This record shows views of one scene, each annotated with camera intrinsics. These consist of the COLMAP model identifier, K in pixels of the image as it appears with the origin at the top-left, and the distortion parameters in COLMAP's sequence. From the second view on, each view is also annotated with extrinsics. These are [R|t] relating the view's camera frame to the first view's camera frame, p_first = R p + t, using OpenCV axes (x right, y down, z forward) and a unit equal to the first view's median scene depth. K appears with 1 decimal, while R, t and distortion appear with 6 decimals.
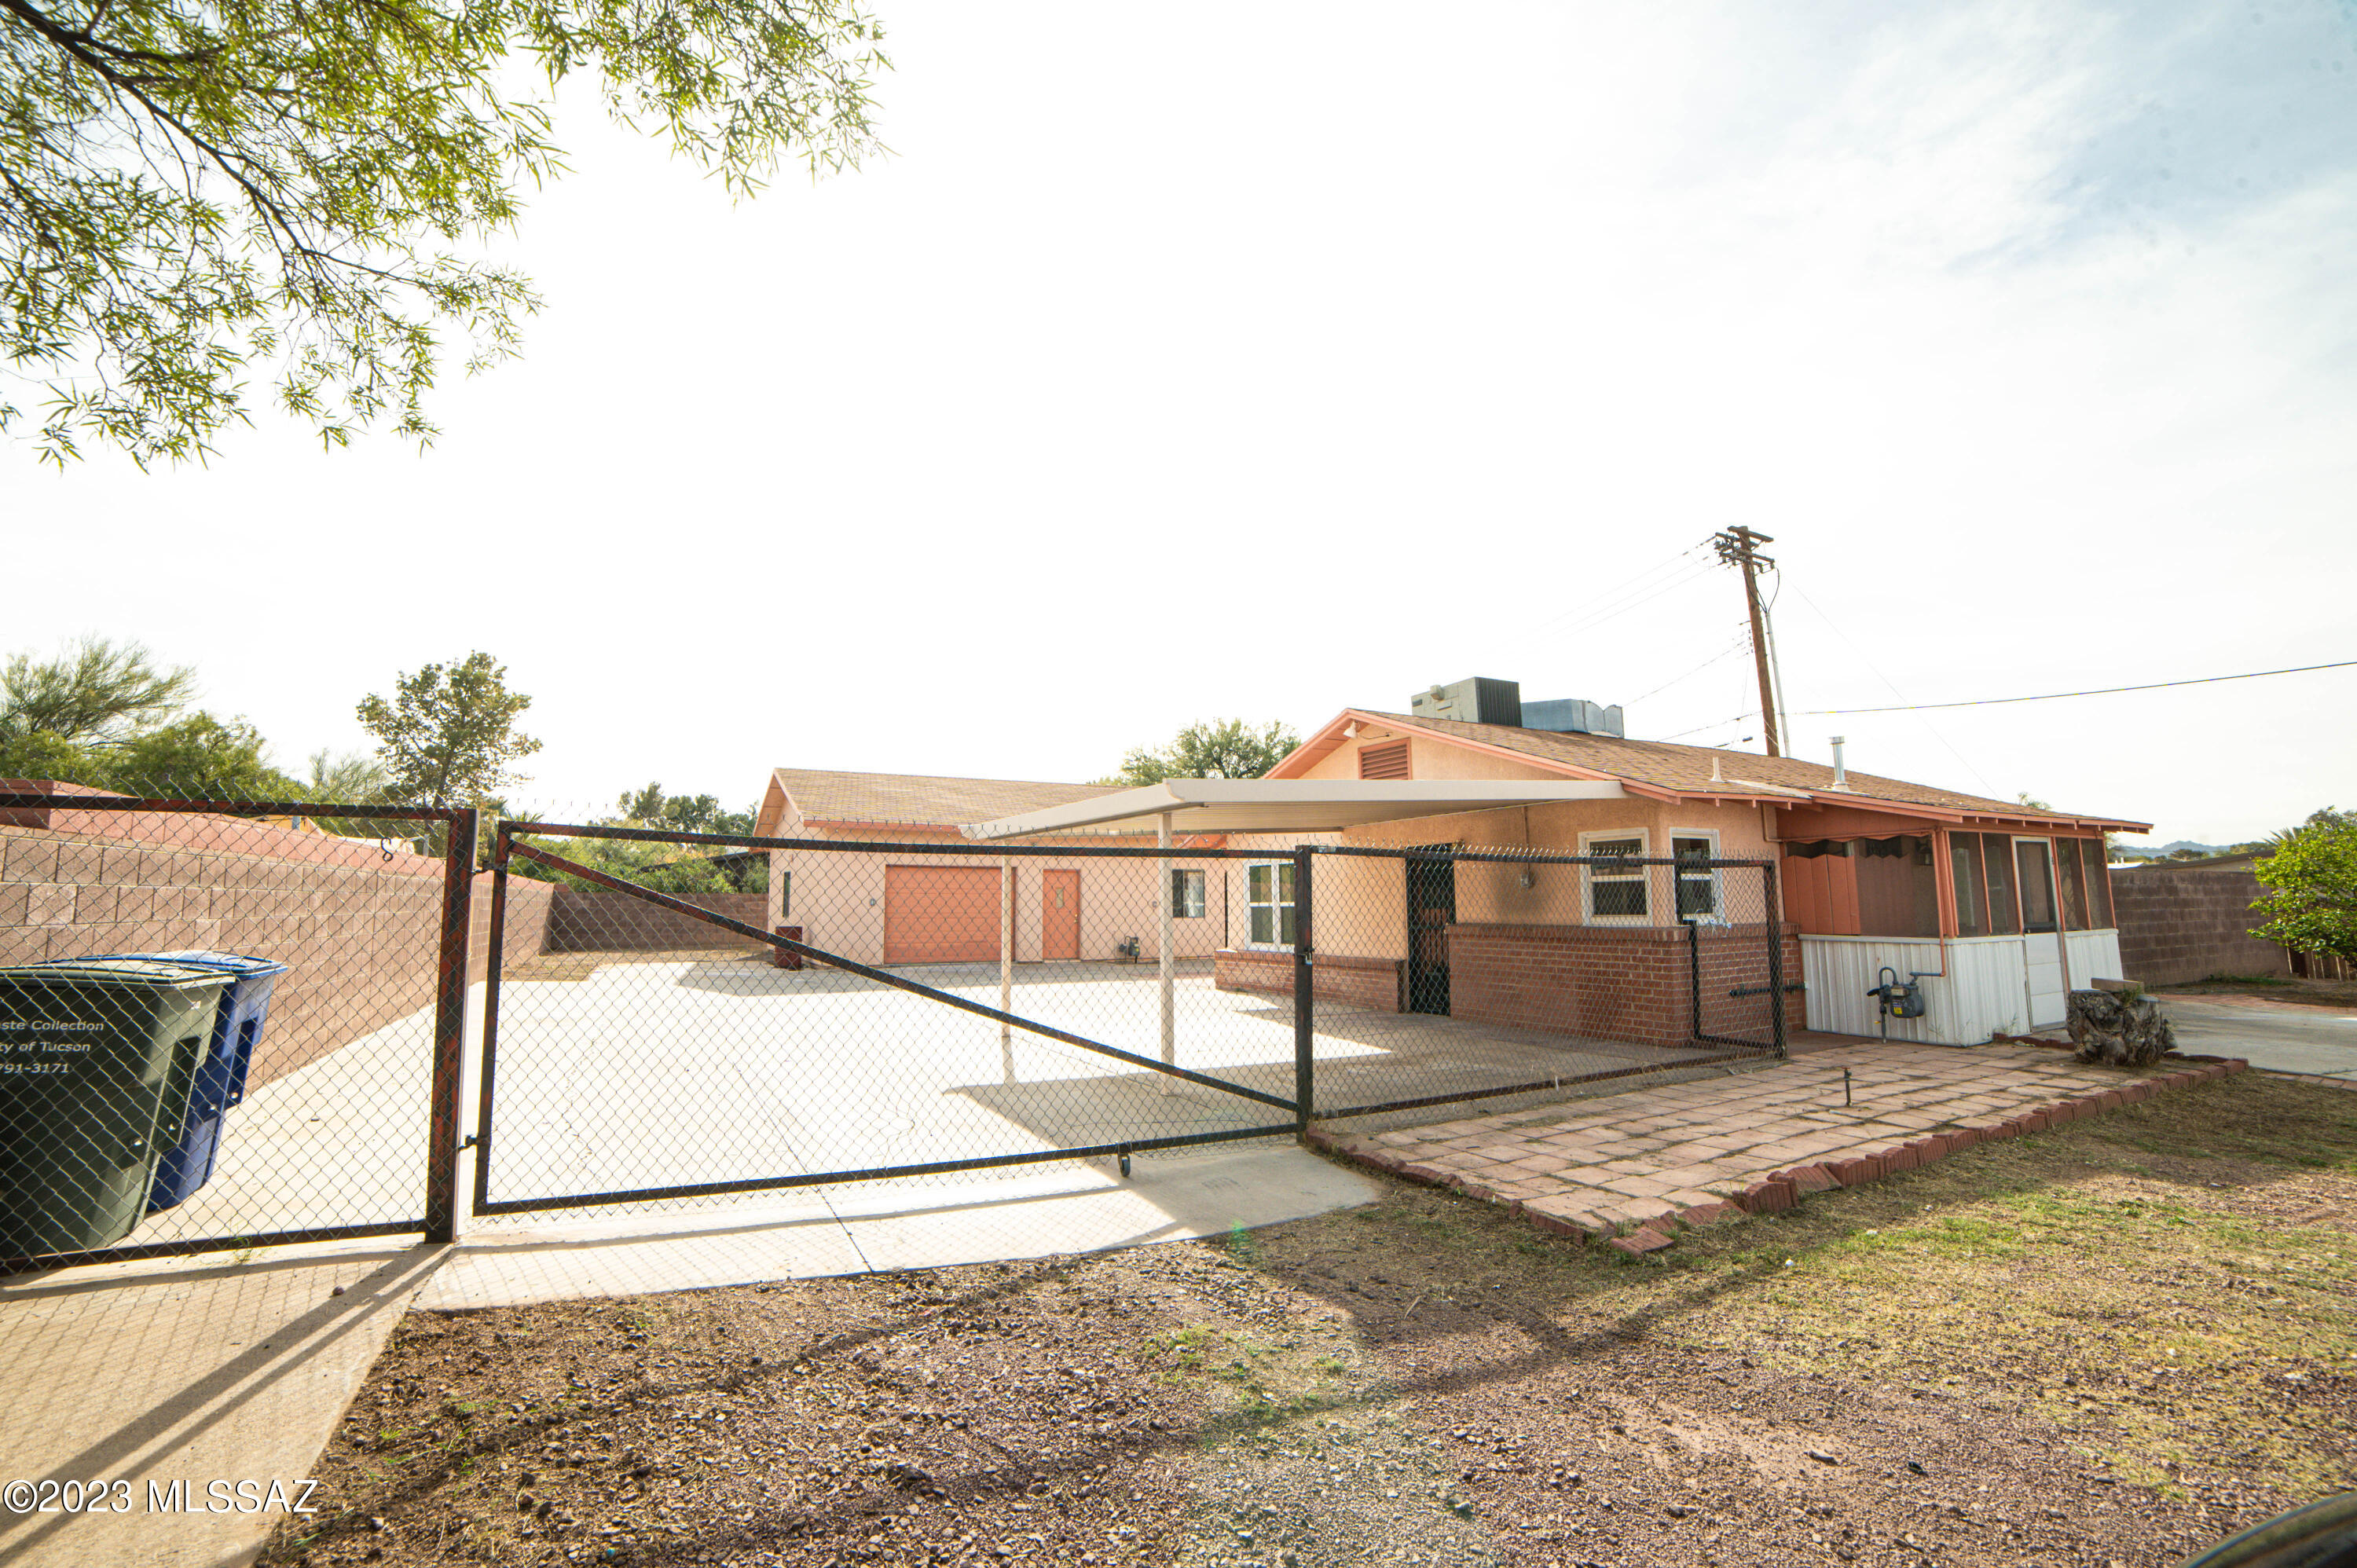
lens RADIAL K [[1001.2, 0, 1135.4], [0, 1001.2, 780.8], [0, 0, 1]] dist [-0.117944, 0.051214]
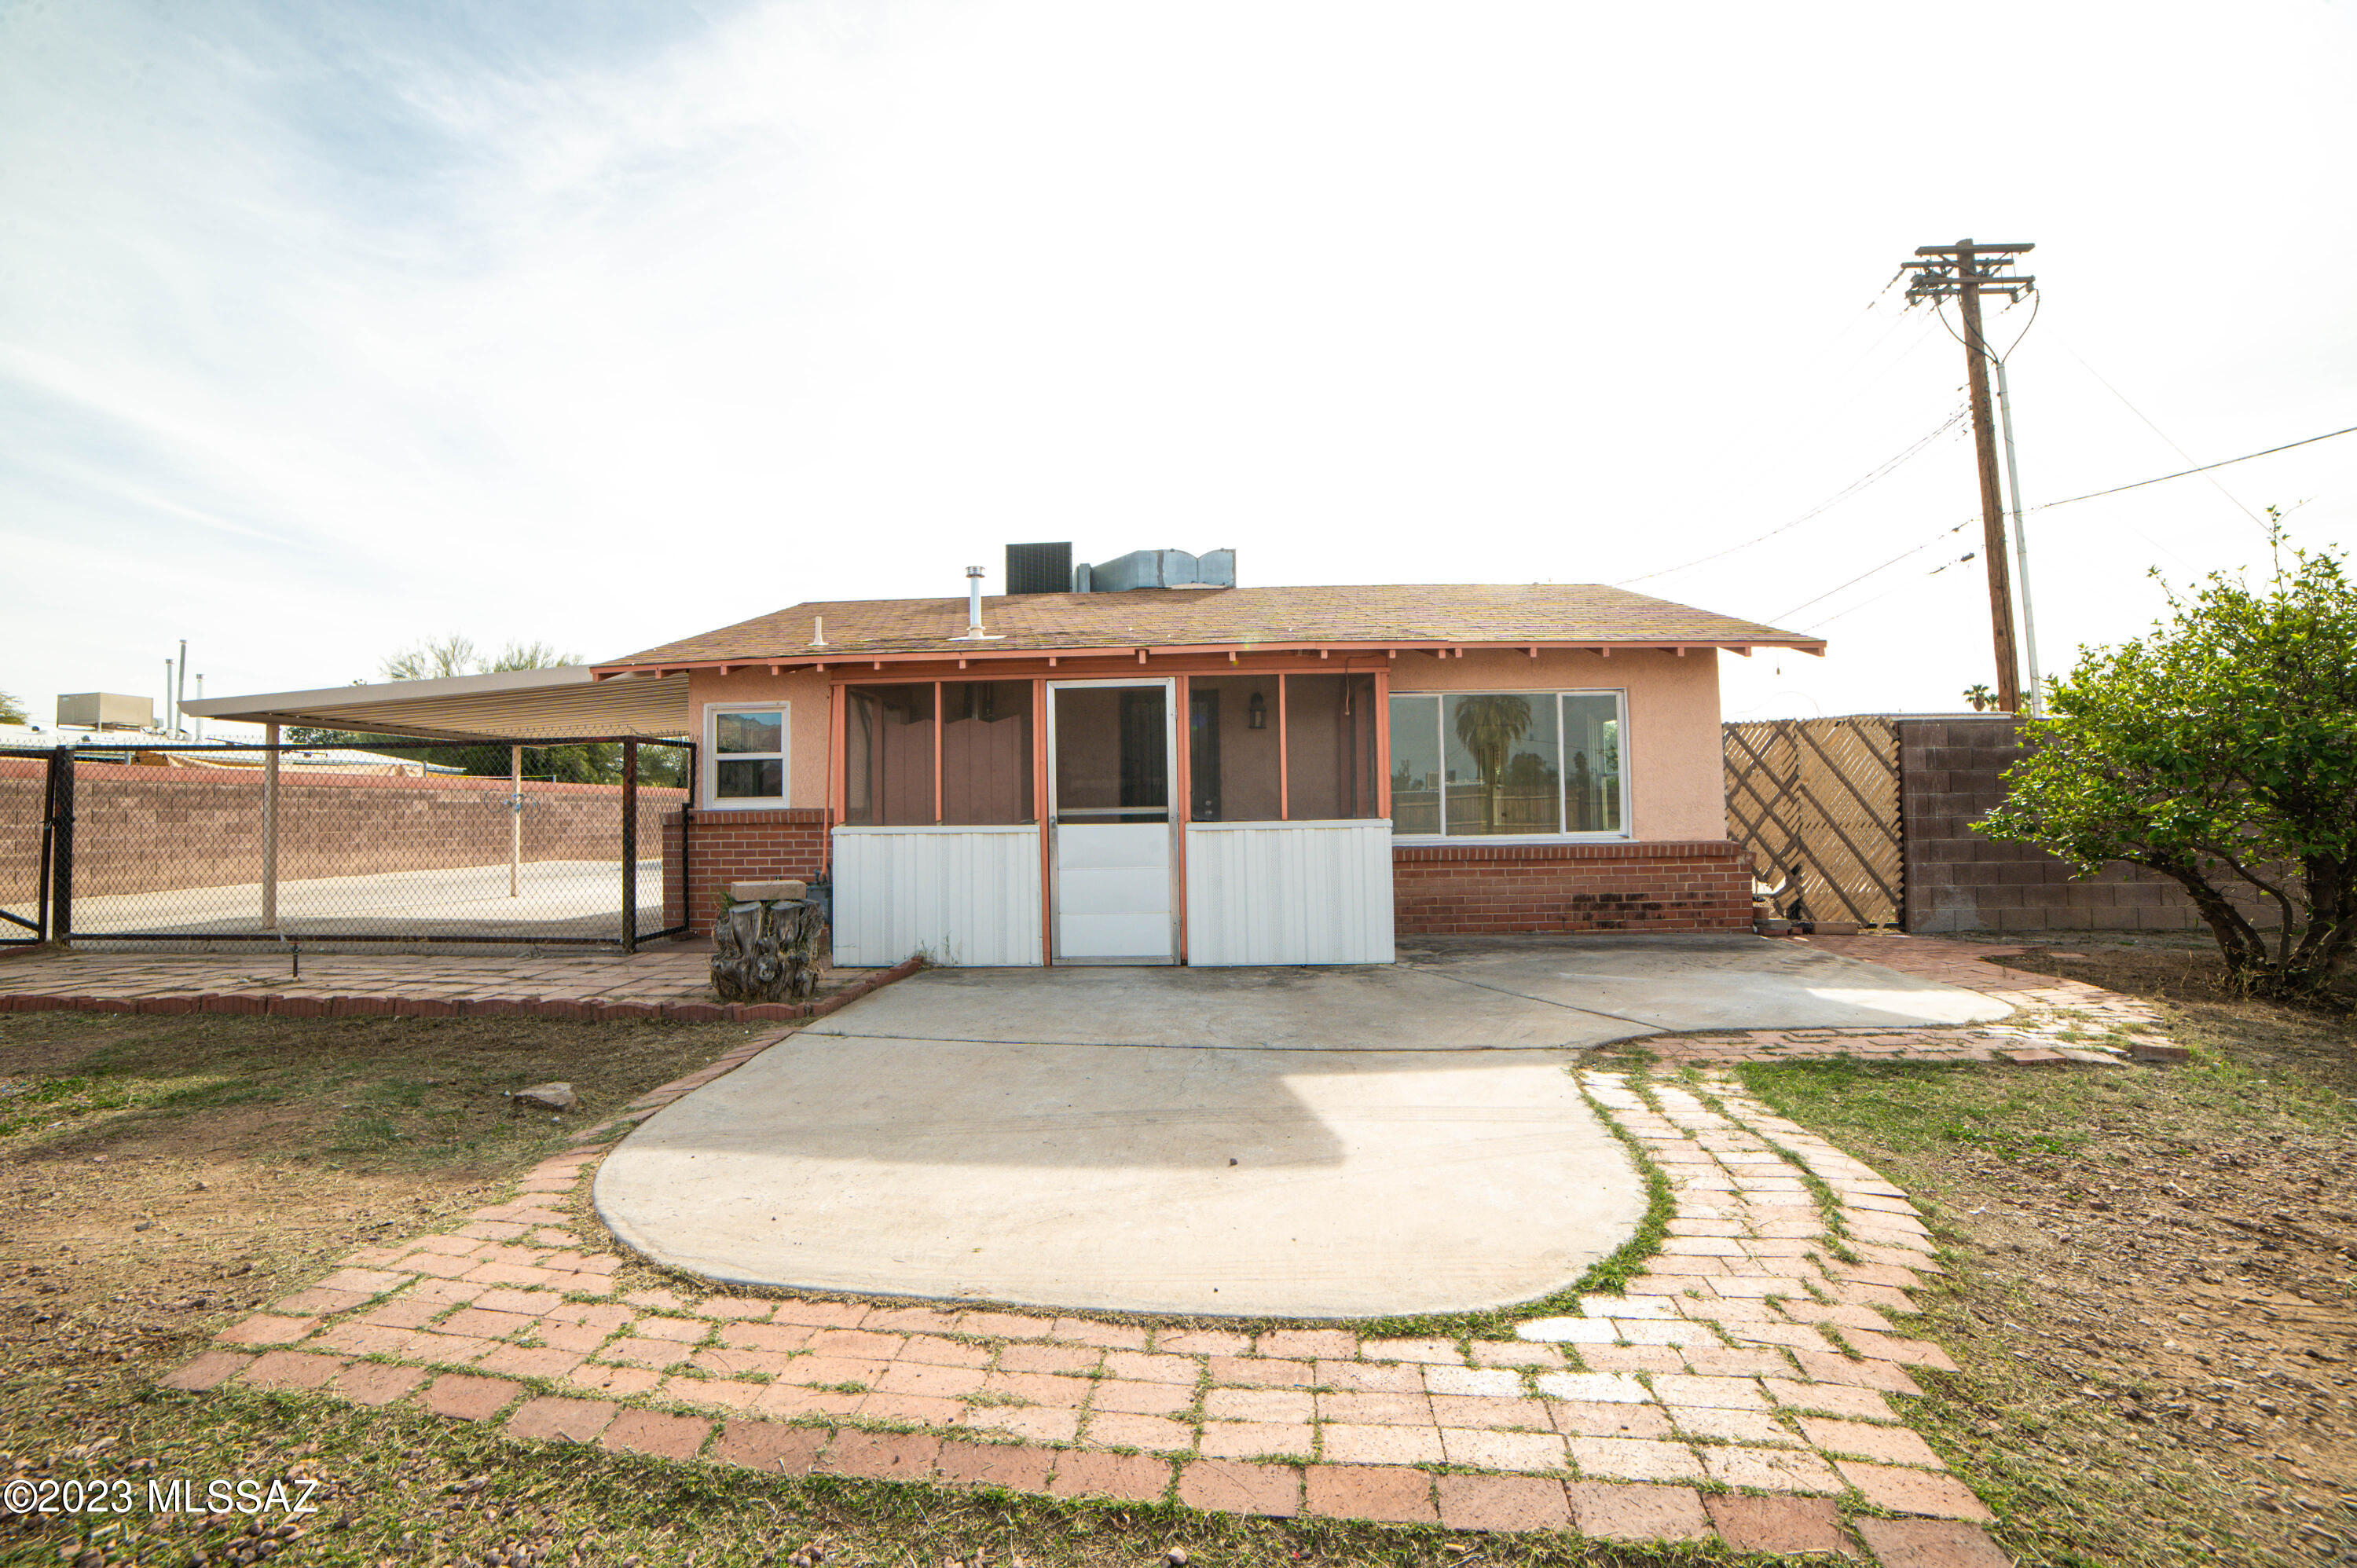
lens RADIAL K [[957.8, 0, 1166.7], [0, 957.8, 780.8], [0, 0, 1]] dist [-0.106348, 0.037694]
pose [[0.871405, -0.024029, -0.489975, 0.562876], [0.070784, 0.994506, 0.077116, 0.034065], [0.485430, -0.101882, 0.868319, 0.176725]]
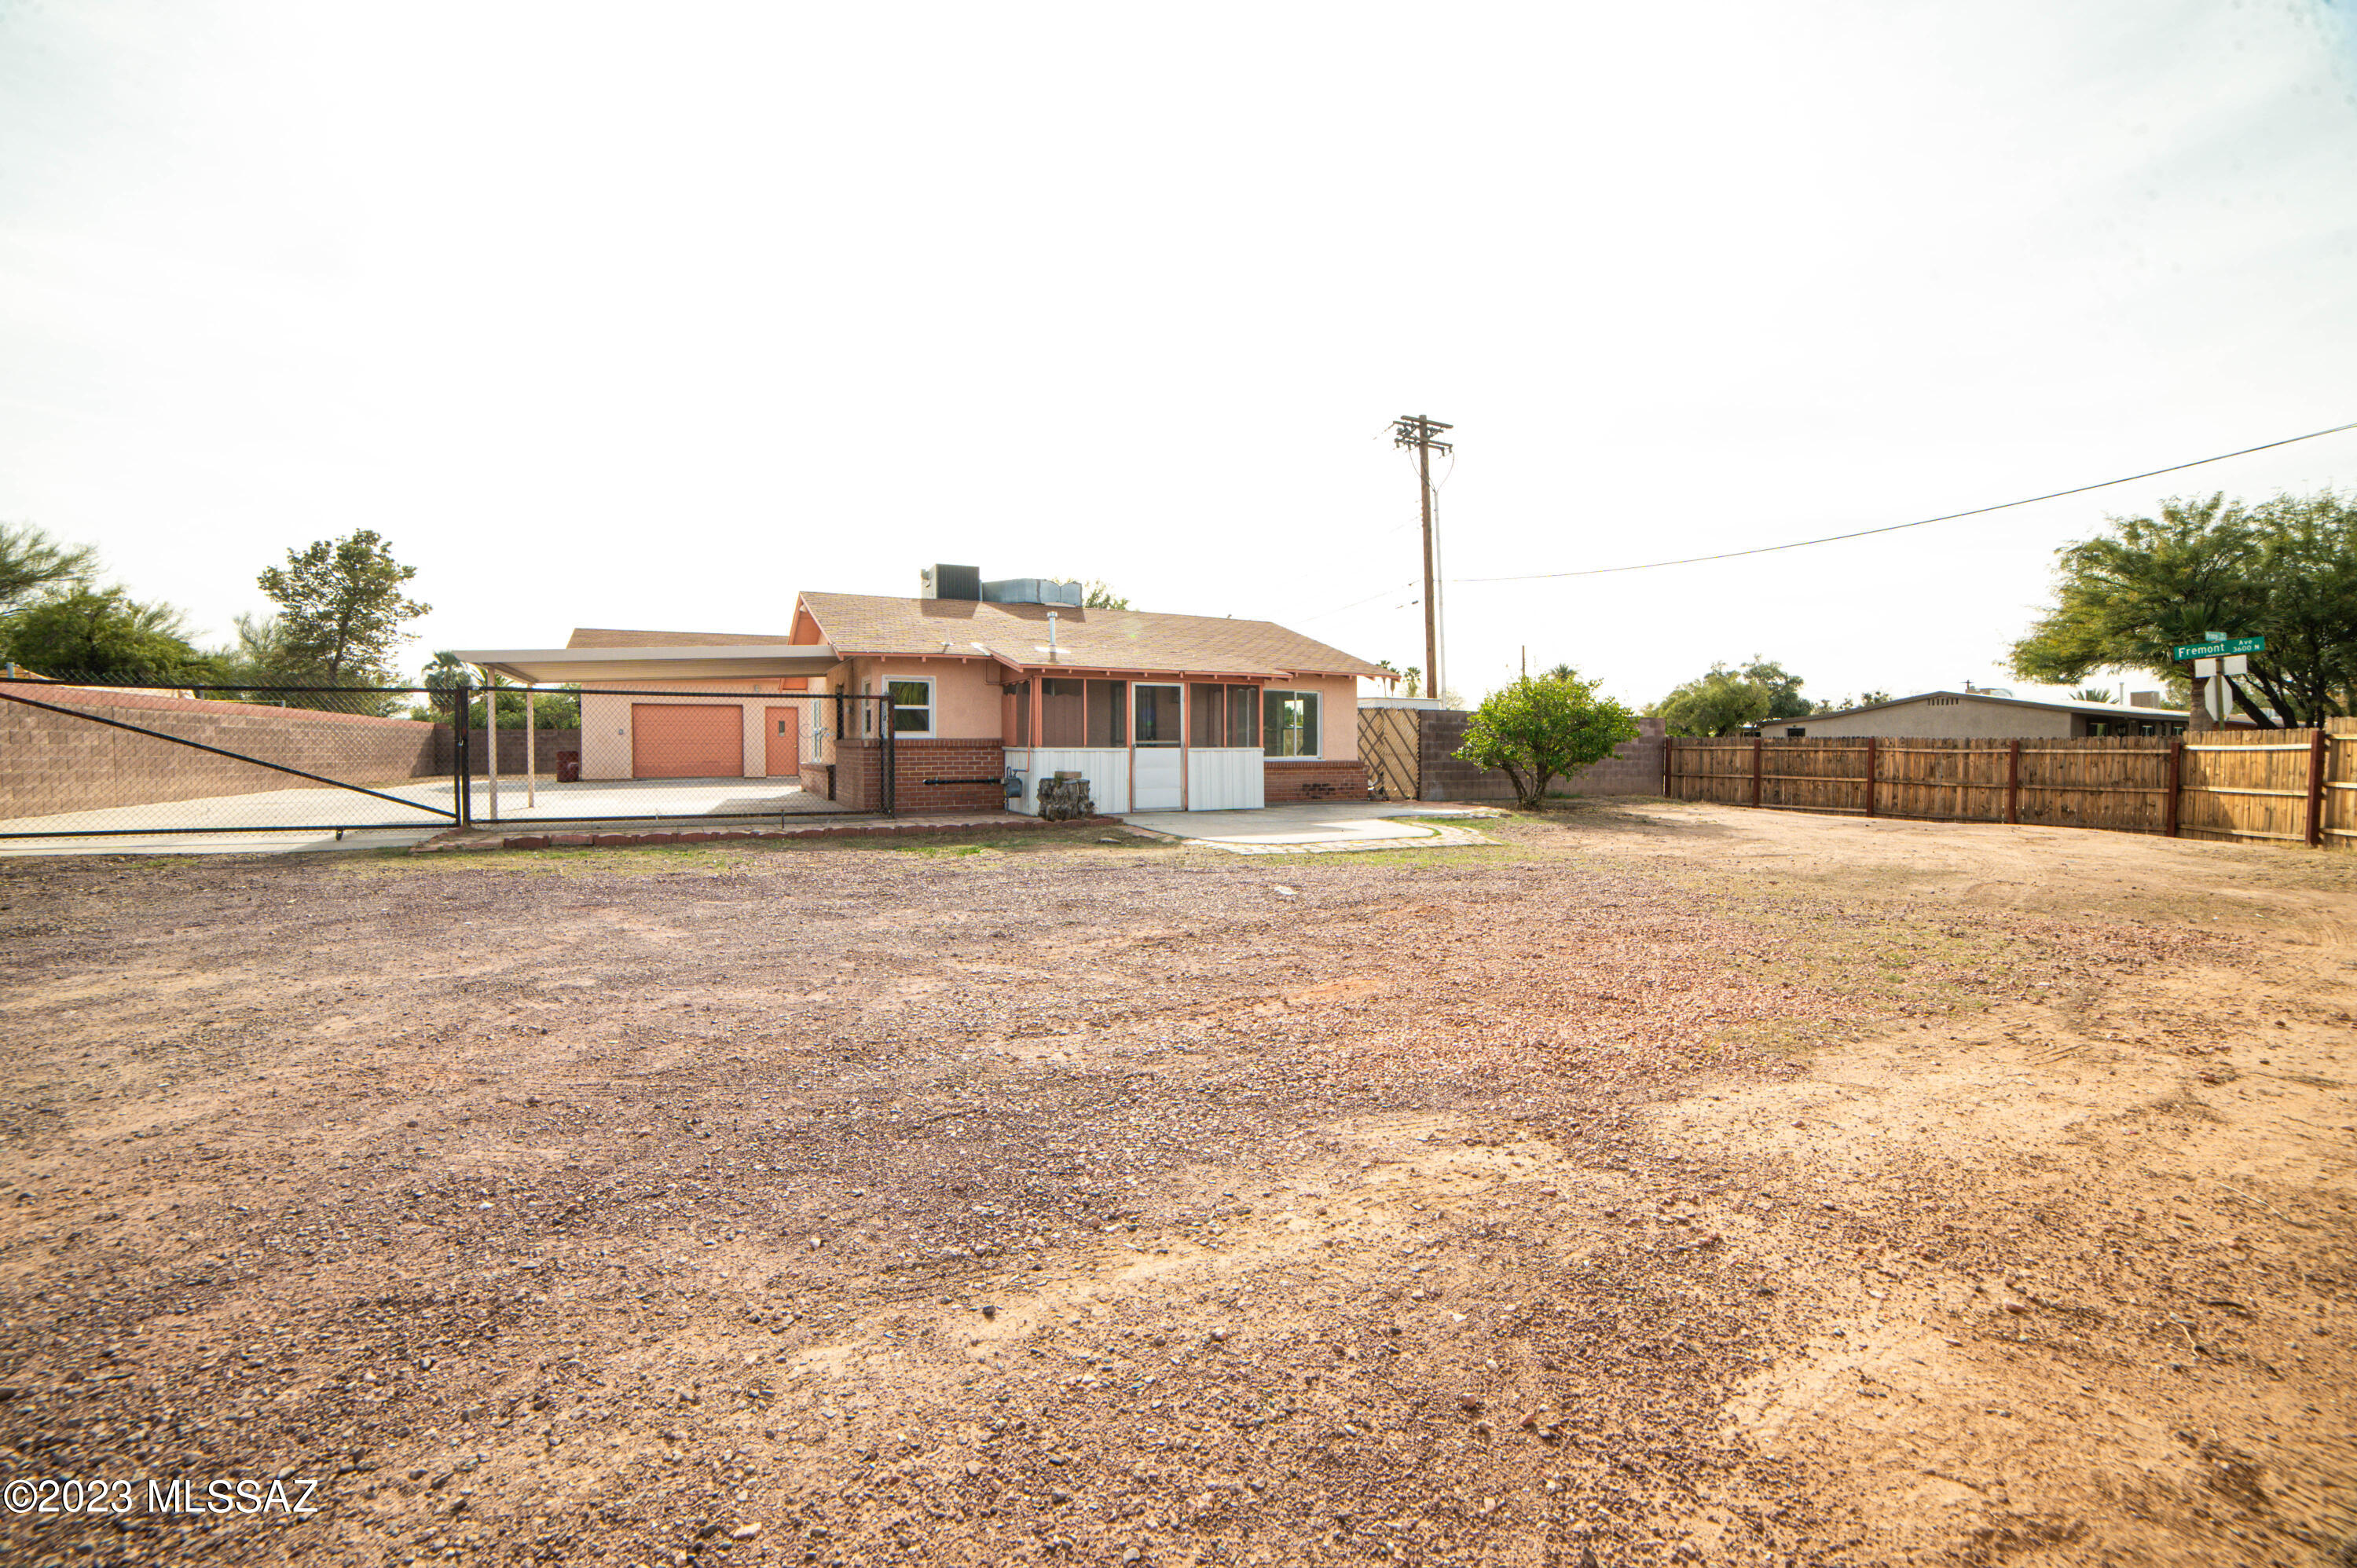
lens RADIAL K [[957.8, 0, 1166.7], [0, 957.8, 780.8], [0, 0, 1]] dist [-0.106348, 0.037694]
pose [[0.999921, 0.003453, 0.012064, 0.405308], [-0.005309, 0.987529, 0.157350, -0.010752], [-0.011370, -0.157402, 0.987469, -0.216234]]
